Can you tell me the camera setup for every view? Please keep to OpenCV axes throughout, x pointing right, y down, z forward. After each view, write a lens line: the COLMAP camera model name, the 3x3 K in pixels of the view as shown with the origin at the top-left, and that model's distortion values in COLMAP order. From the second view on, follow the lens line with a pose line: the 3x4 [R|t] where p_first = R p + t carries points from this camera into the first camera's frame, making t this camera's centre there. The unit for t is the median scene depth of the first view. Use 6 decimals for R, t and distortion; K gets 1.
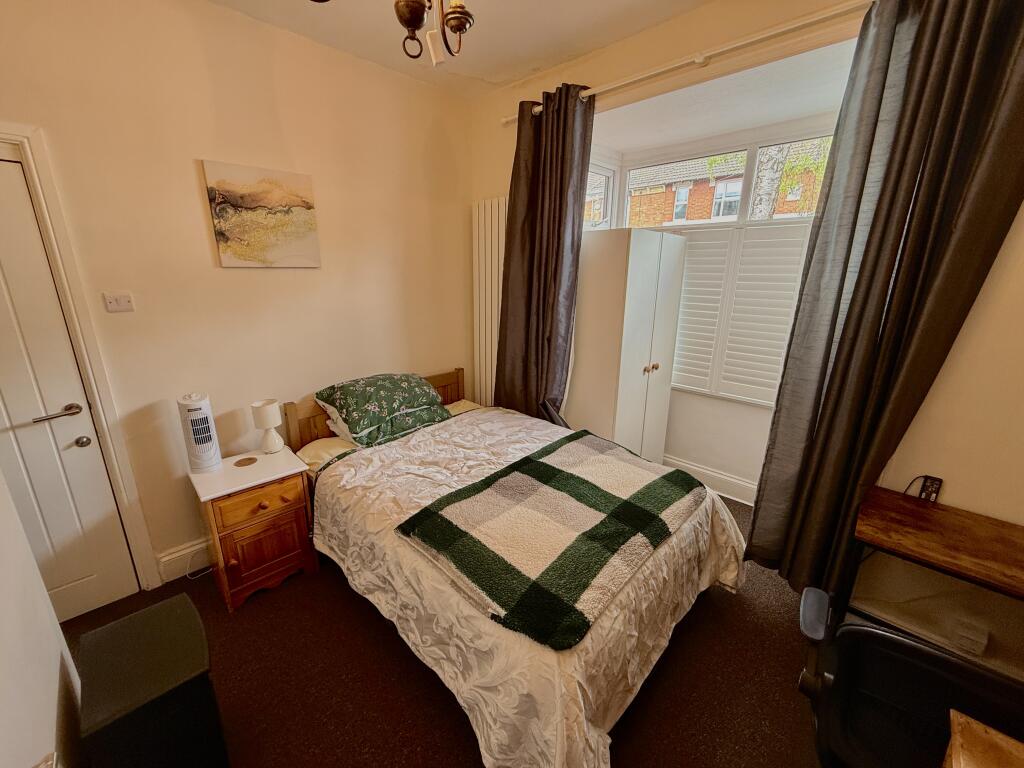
lens RADIAL K [[408.9, 0, 509.7], [0, 408.9, 384.3], [0, 0, 1]] dist [0.001823, -0.000600]
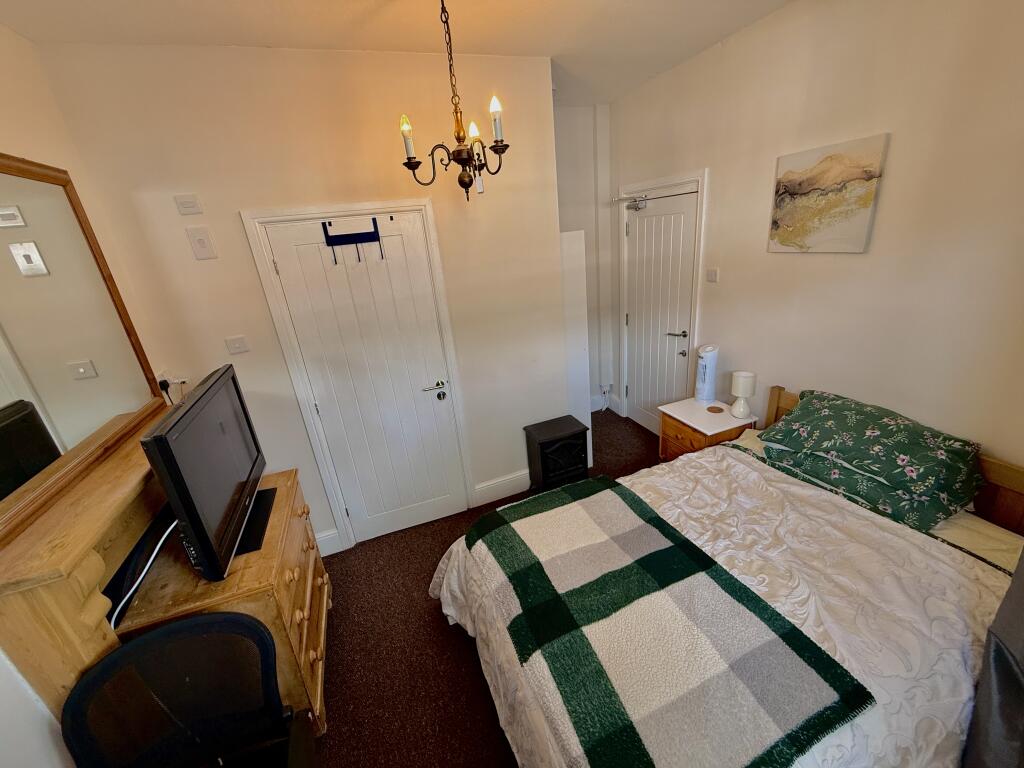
lens RADIAL K [[408.9, 0, 512.0], [0, 408.9, 386.5], [0, 0, 1]] dist [0.001823, -0.000600]
pose [[-0.407357, 0.354101, -0.841827, 0.677101], [-0.155637, 0.881373, 0.446047, -0.352832], [0.899910, 0.312720, -0.303922, 0.816129]]
